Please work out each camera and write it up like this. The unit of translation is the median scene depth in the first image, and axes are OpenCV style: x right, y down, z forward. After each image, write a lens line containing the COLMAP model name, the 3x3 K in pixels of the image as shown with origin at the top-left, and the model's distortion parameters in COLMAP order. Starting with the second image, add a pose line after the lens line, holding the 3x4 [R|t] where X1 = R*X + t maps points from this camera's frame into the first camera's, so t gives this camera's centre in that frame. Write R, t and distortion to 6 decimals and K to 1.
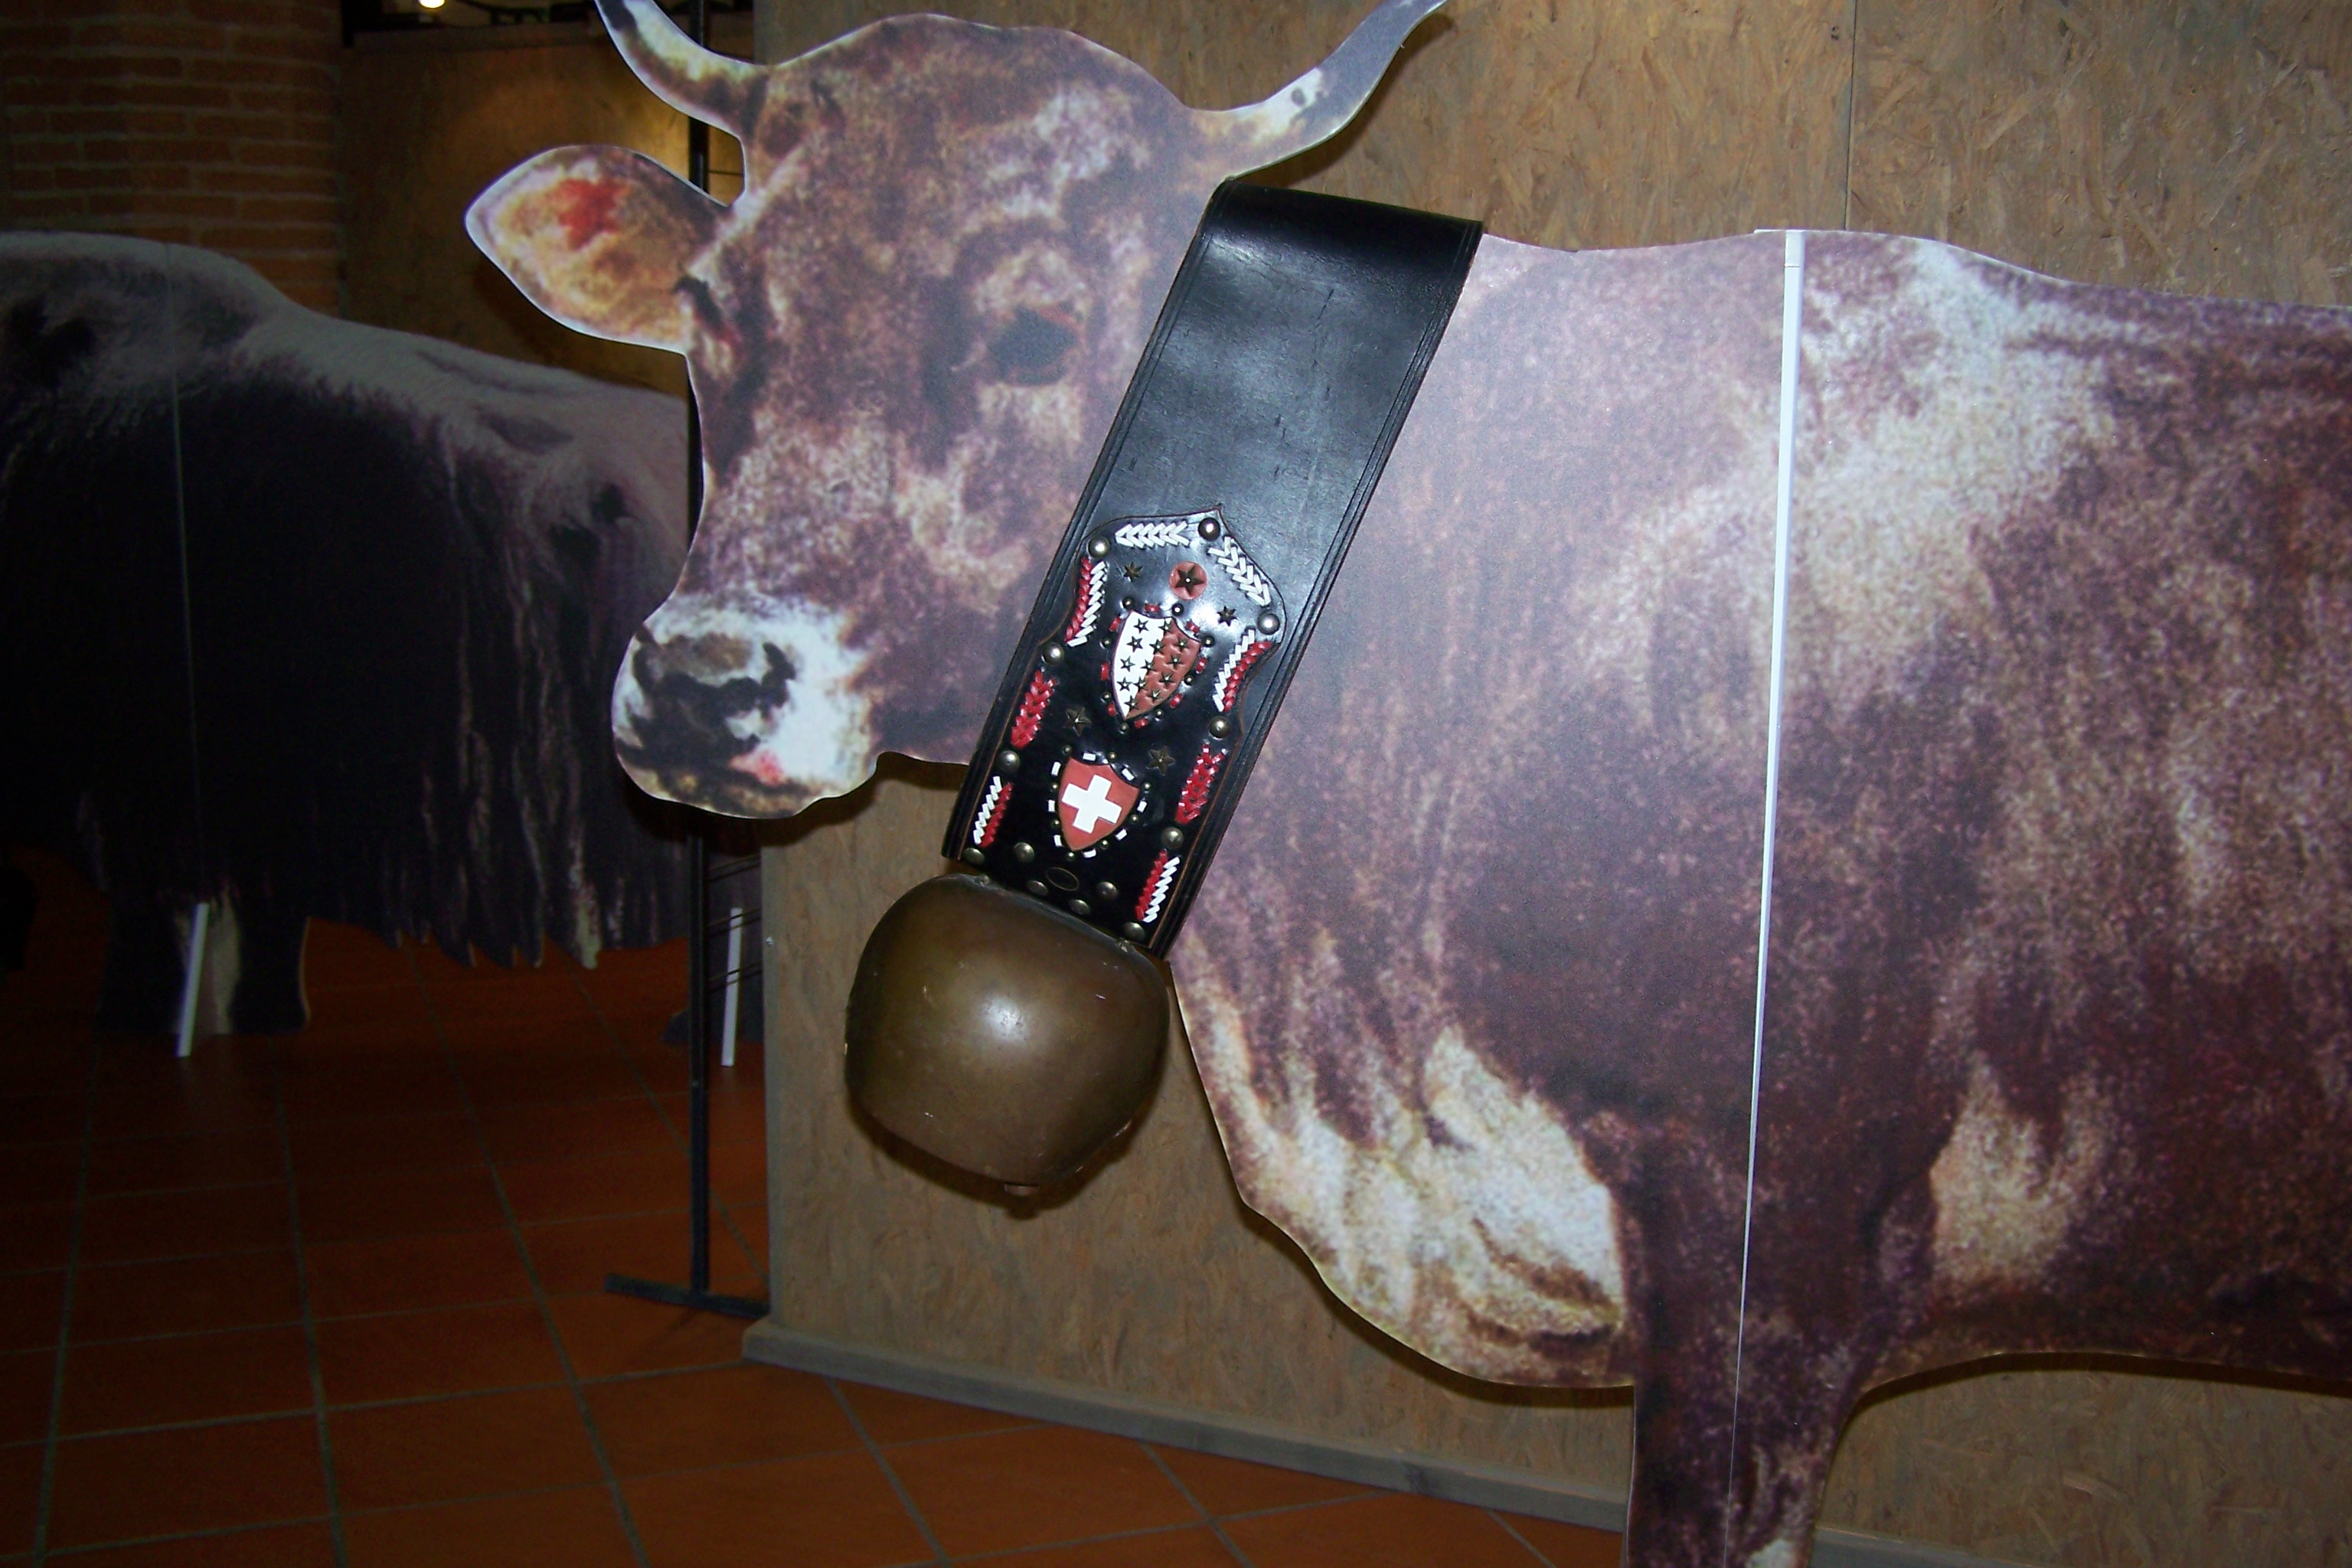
lens RADIAL K [[2481.3, 0, 1172.4], [0, 2481.3, 769.7], [0, 0, 1]] dist [-0.080262, 0.000000]
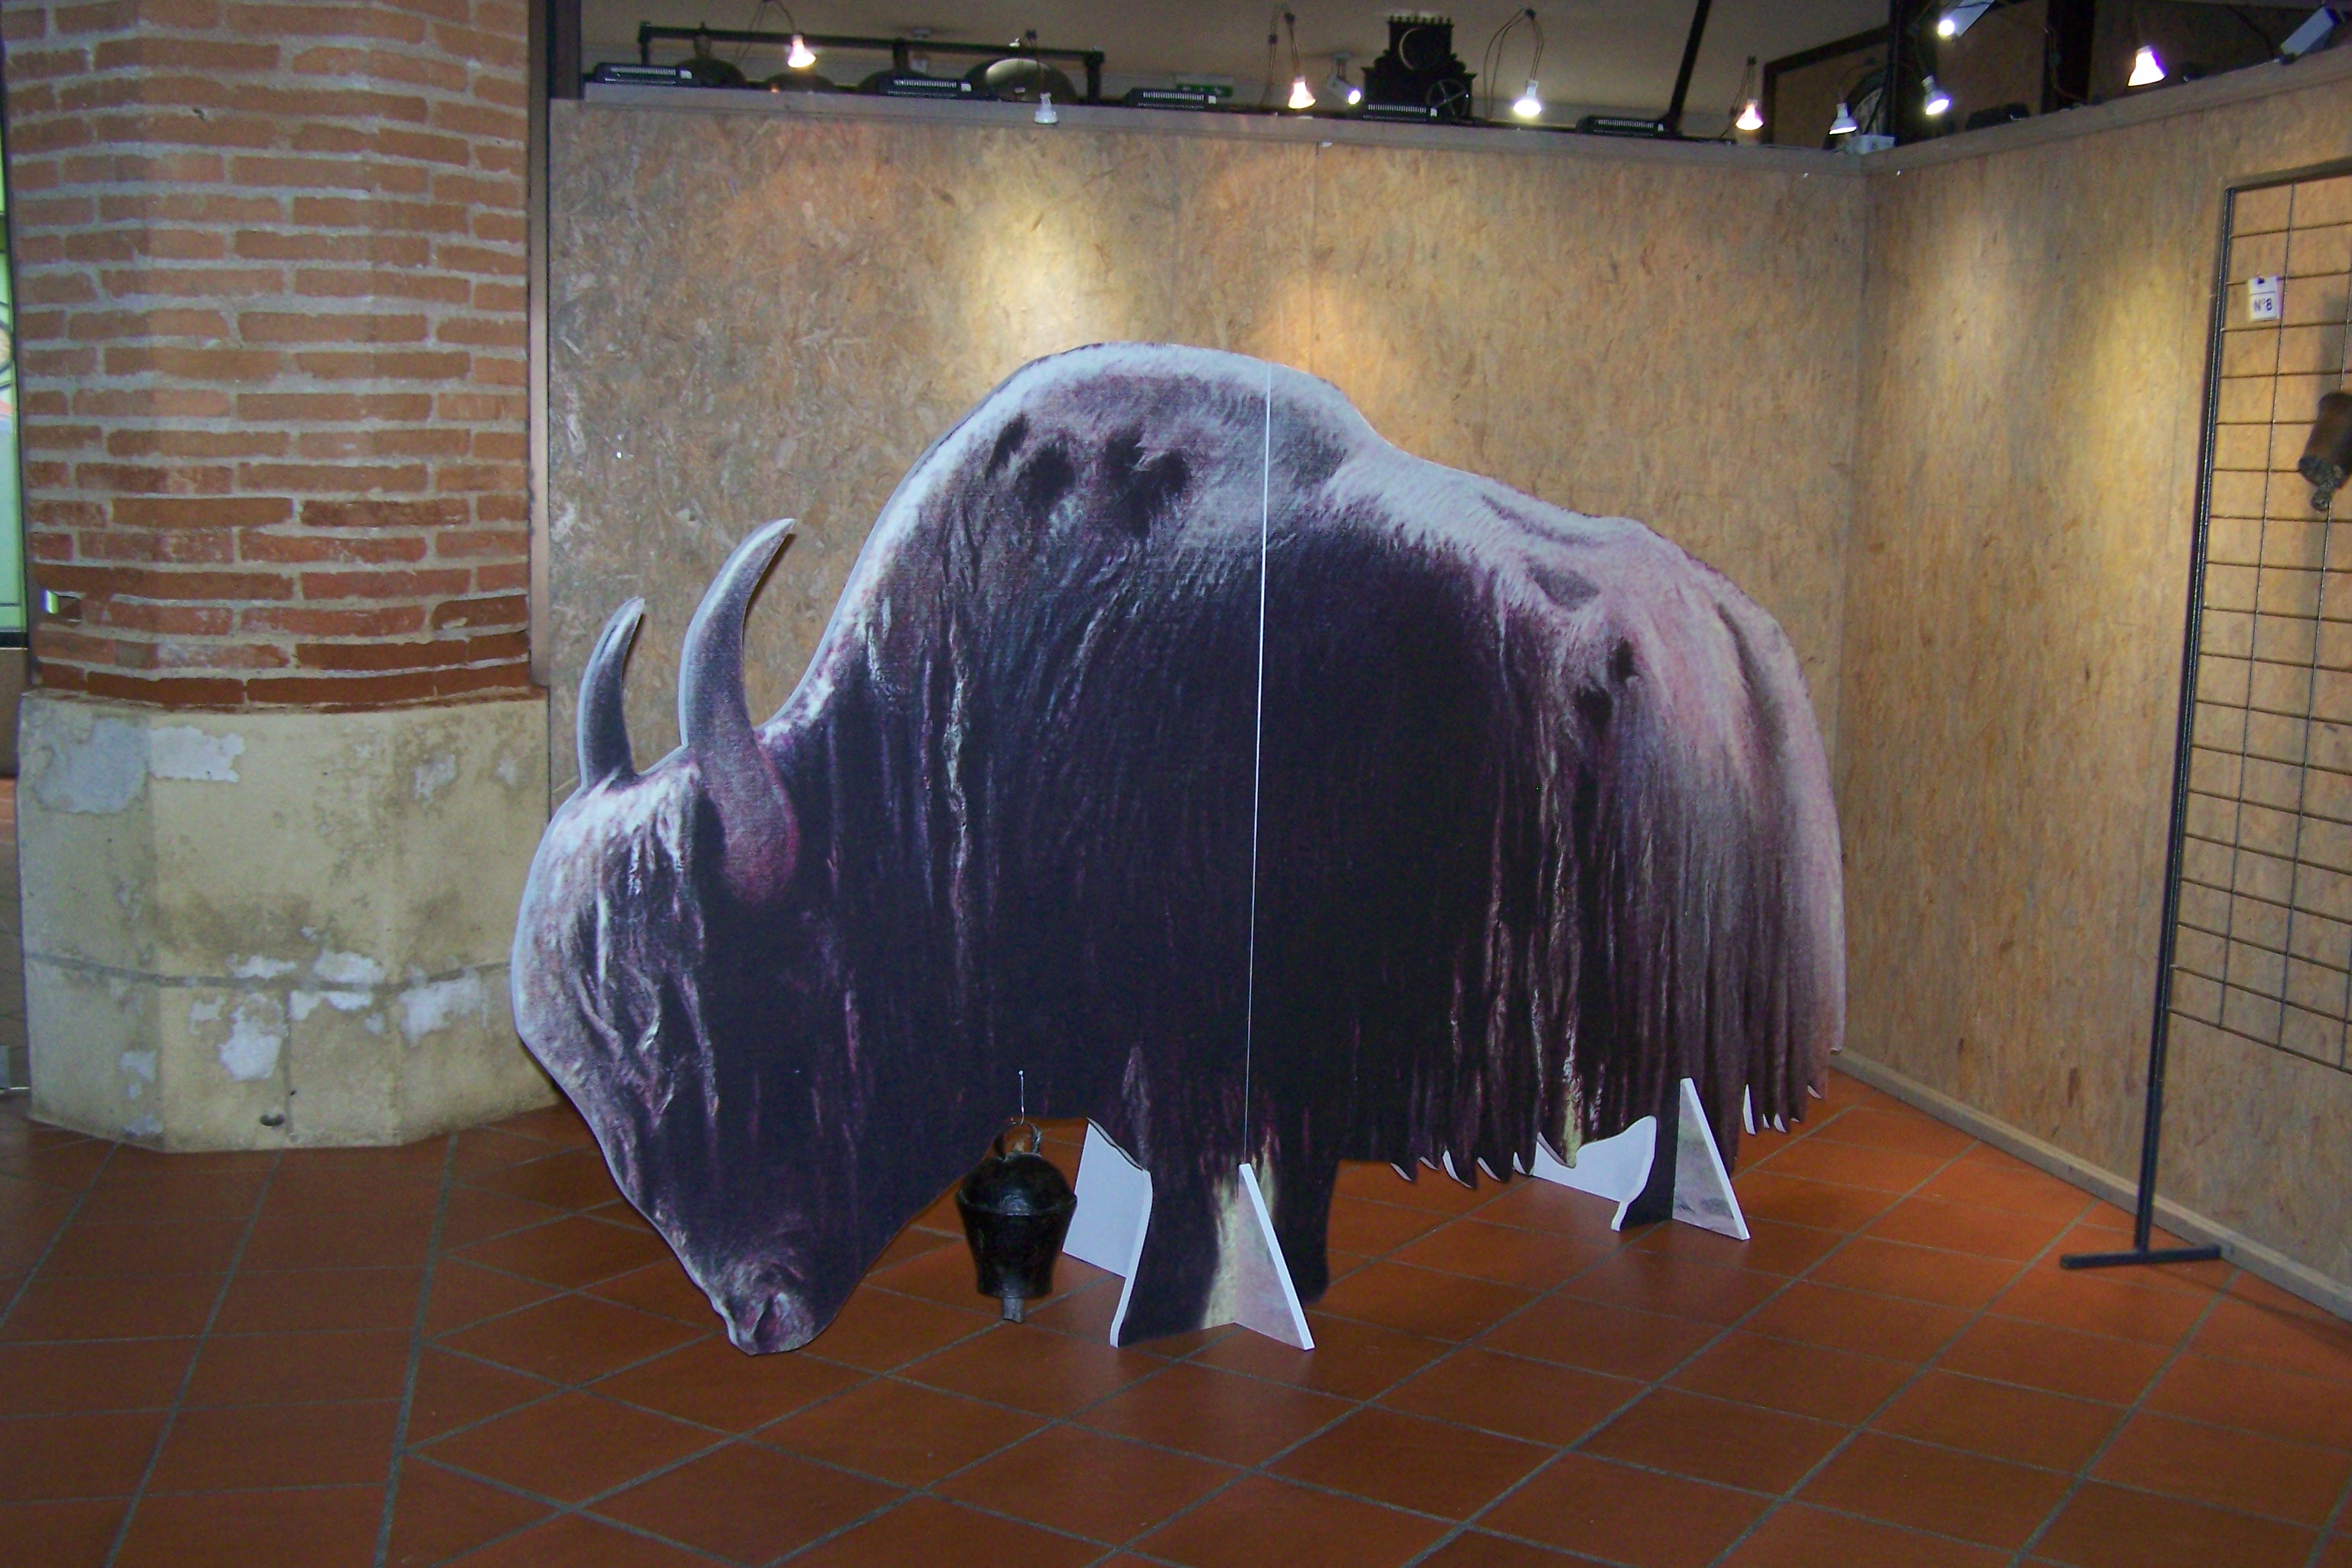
lens RADIAL K [[2481.3, 0, 1173.3], [0, 2481.3, 800.4], [0, 0, 1]] dist [-0.080262, 0.000000]
pose [[0.824221, -0.070455, 0.561868, -0.892368], [0.086434, 0.996256, -0.001868, -0.068533], [-0.559632, 0.050104, 0.827225, 0.328917]]
